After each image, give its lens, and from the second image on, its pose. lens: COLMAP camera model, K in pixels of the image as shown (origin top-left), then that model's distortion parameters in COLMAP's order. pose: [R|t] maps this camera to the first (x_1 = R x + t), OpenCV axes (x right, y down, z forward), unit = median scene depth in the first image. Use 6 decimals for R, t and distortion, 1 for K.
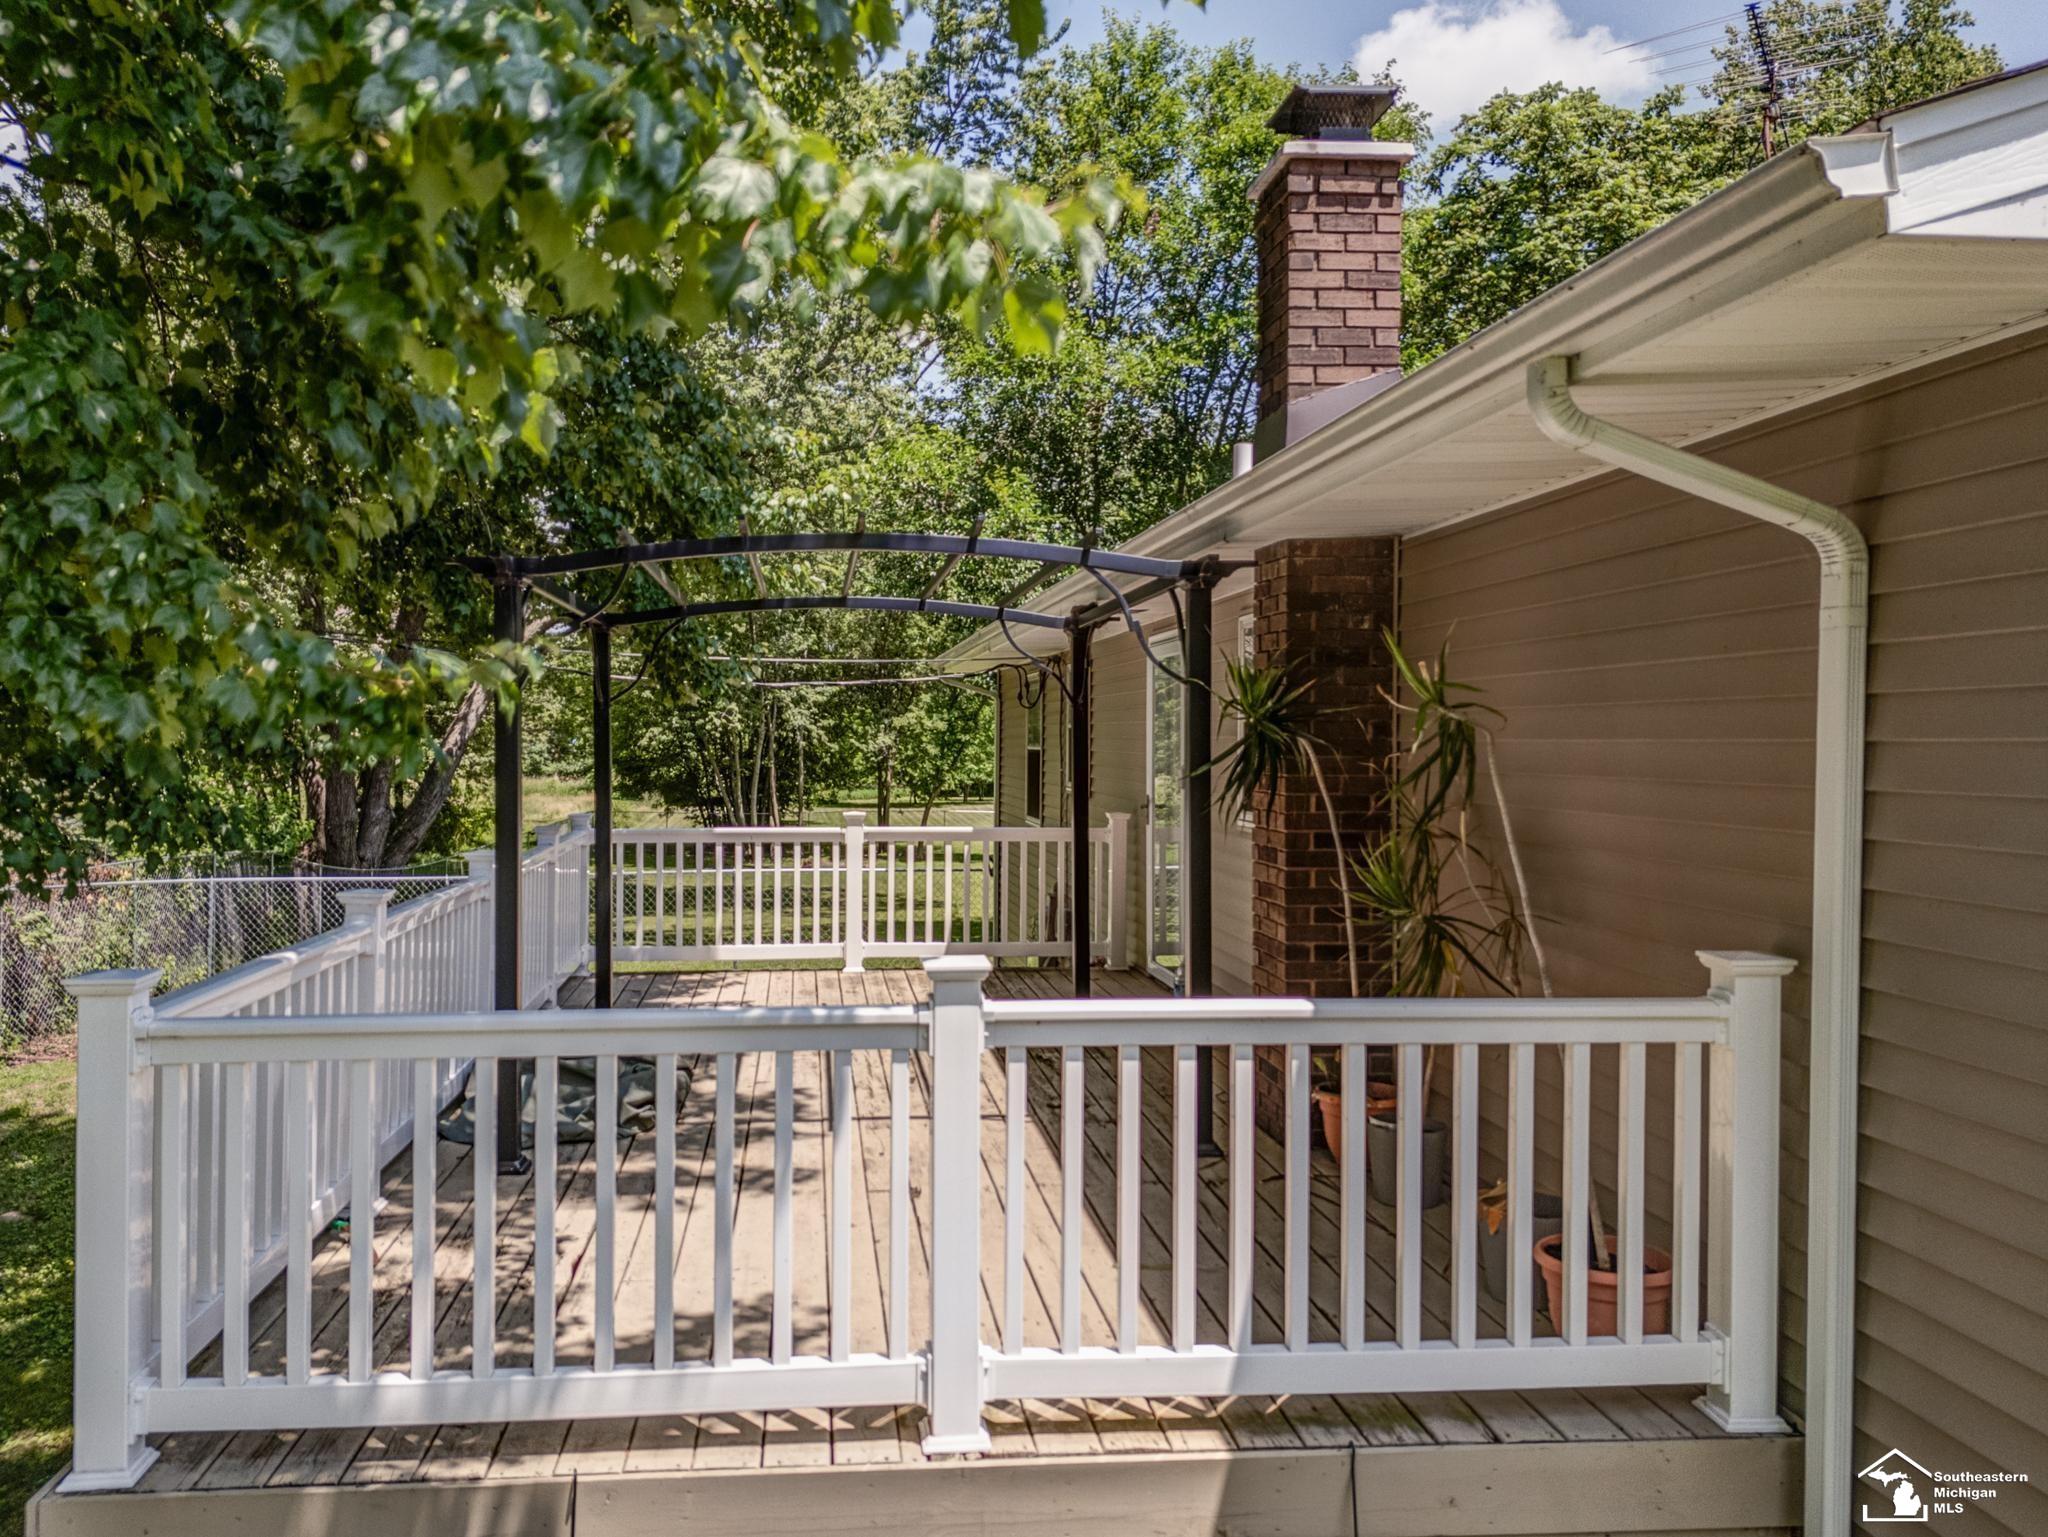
lens RADIAL K [[1497.6, 0, 953.3], [0, 1497.6, 811.3], [0, 0, 1]] dist [0.028592, -0.004504]
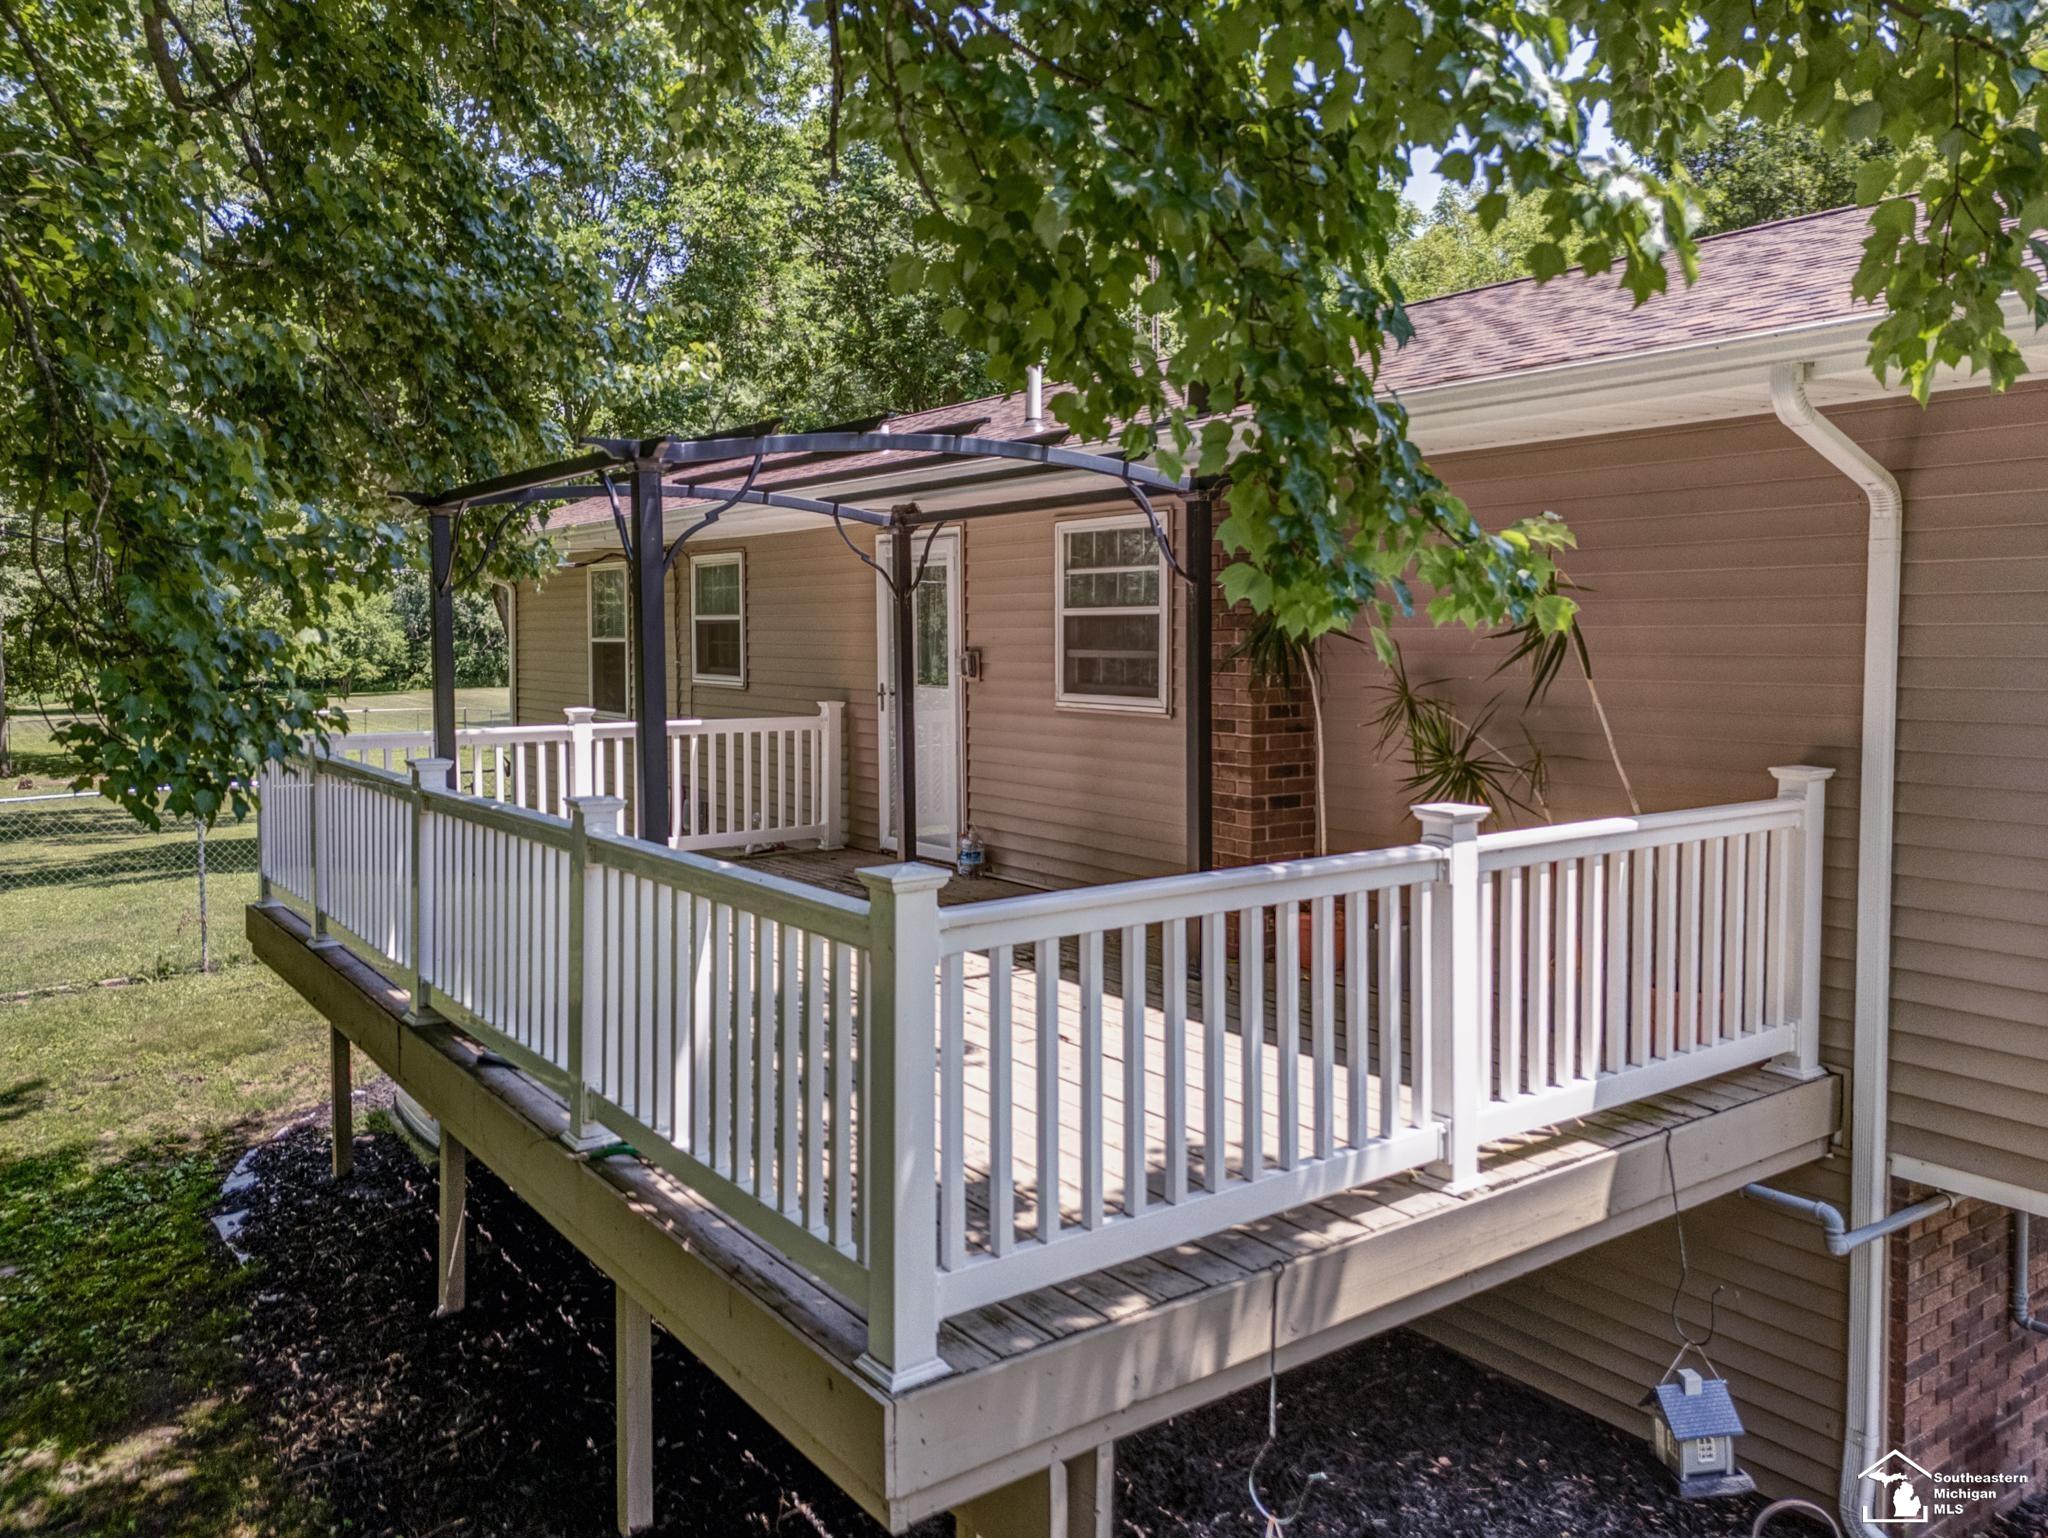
lens RADIAL K [[1525.8, 0, 1061.2], [0, 1525.8, 777.1], [0, 0, 1]] dist [0.017440, -0.003908]
pose [[0.847570, -0.059214, 0.527370, -0.197099], [0.032509, 0.997682, 0.059775, -0.002437], [-0.529688, -0.033519, 0.847530, 0.020293]]
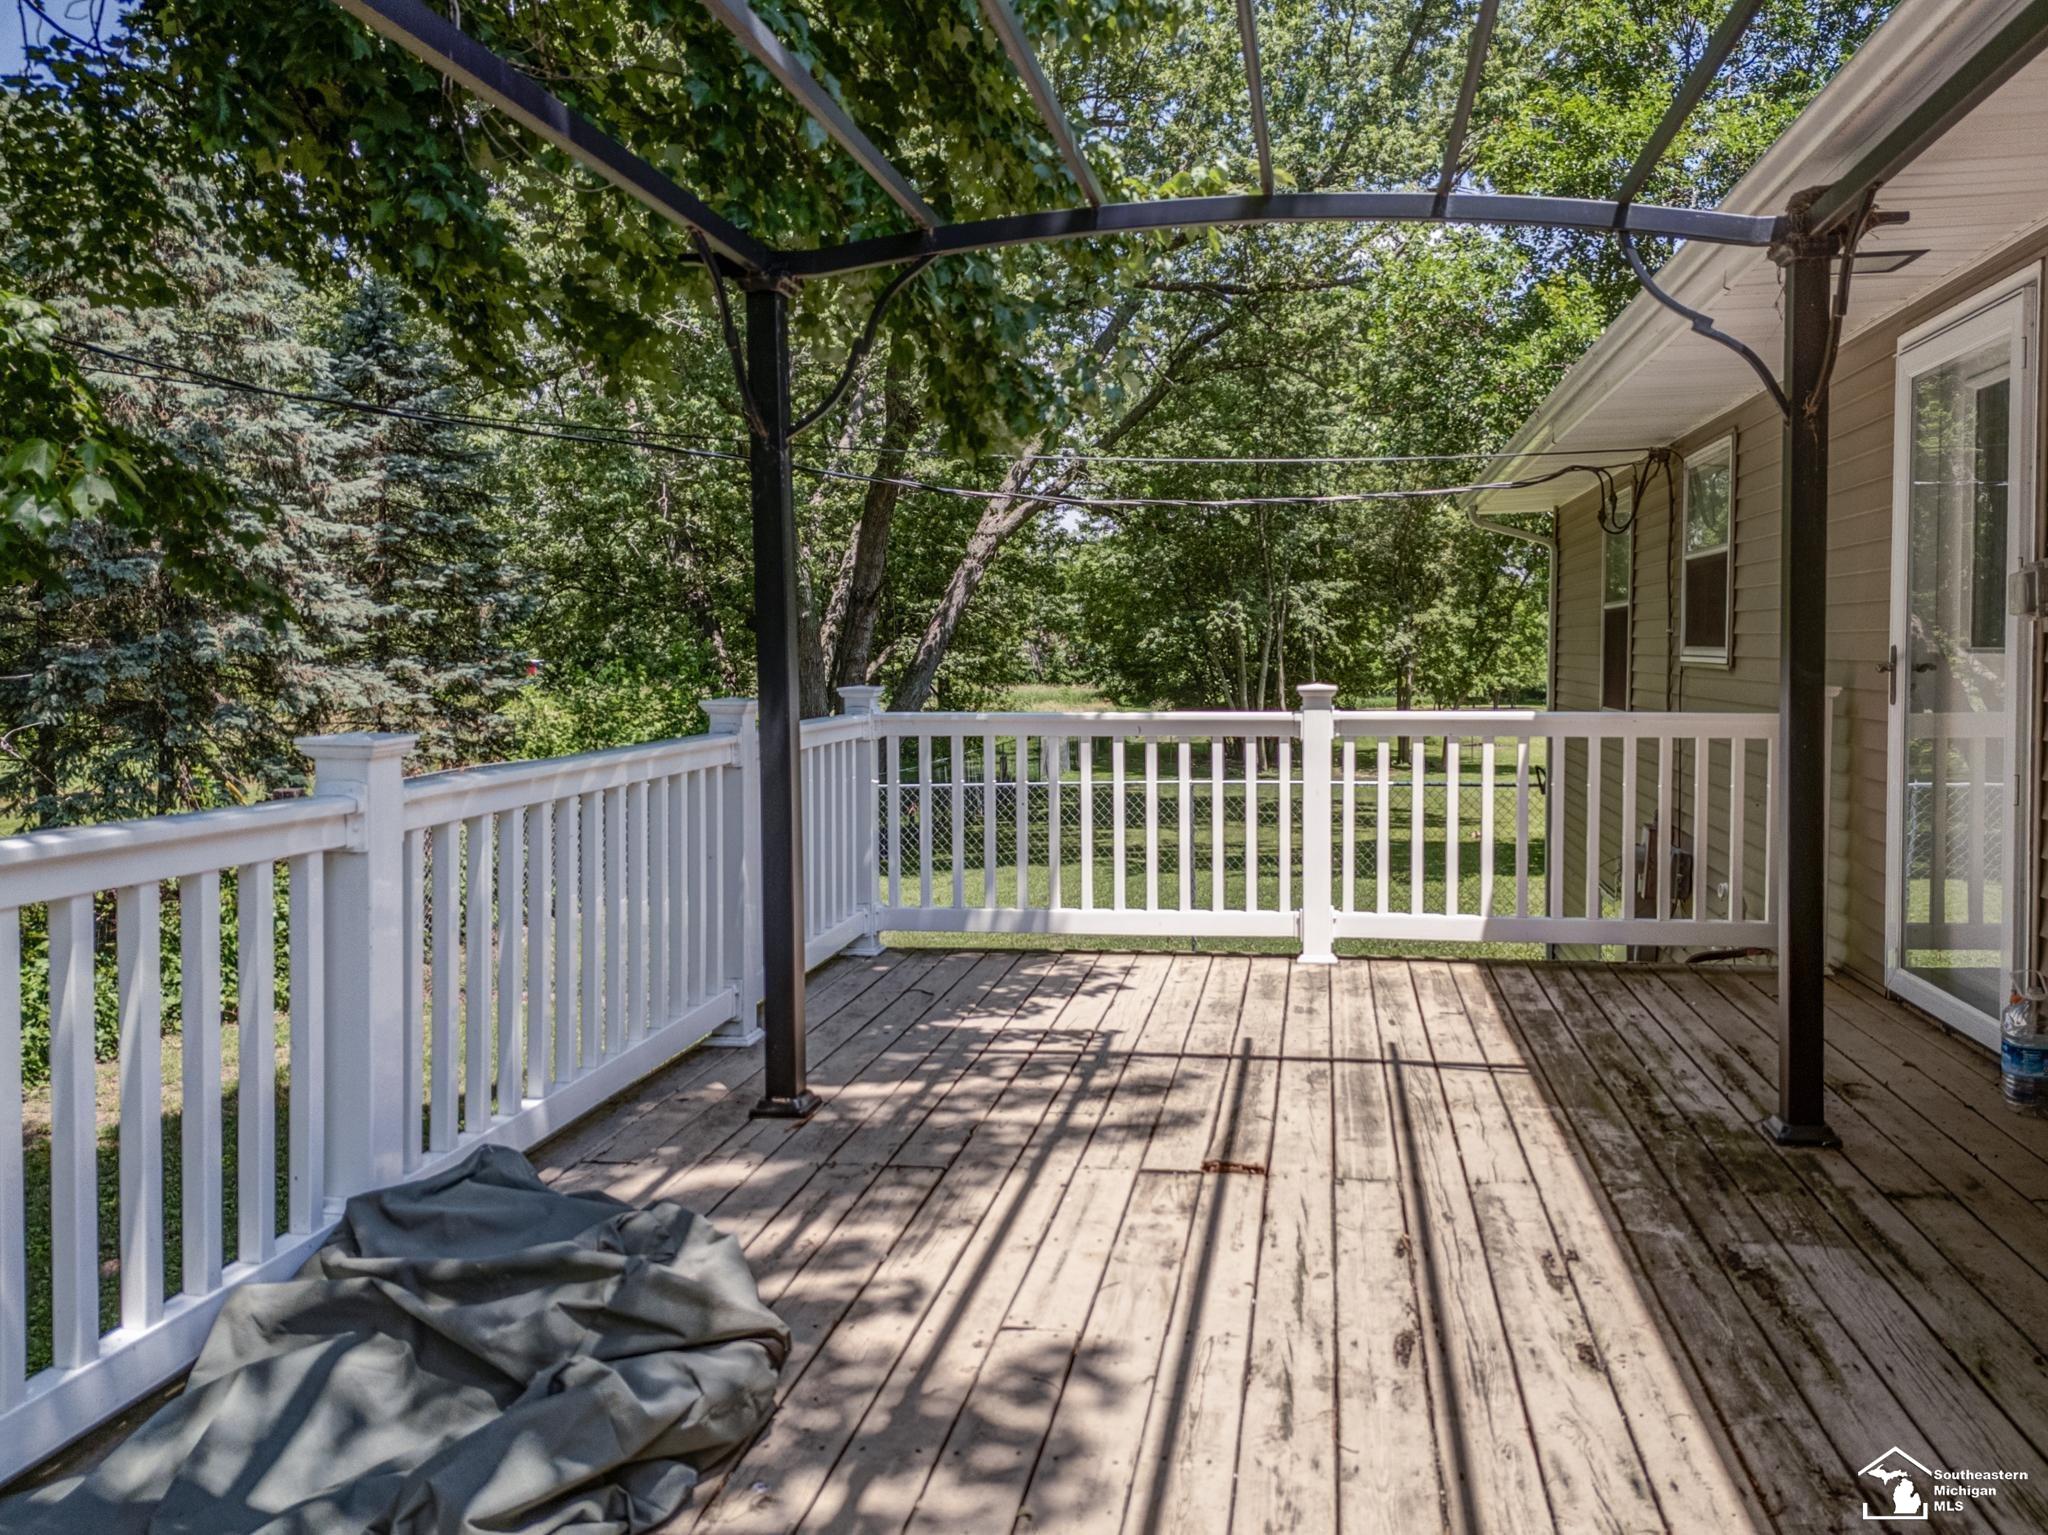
lens RADIAL K [[1495.1, 0, 1031.3], [0, 1495.1, 741.3], [0, 0, 1]] dist [0.055271, -0.000413]
pose [[0.958124, 0.008654, -0.286224, -0.004451], [-0.004606, 0.999880, 0.014812, 0.008686], [0.286318, -0.012873, 0.958048, 0.263776]]
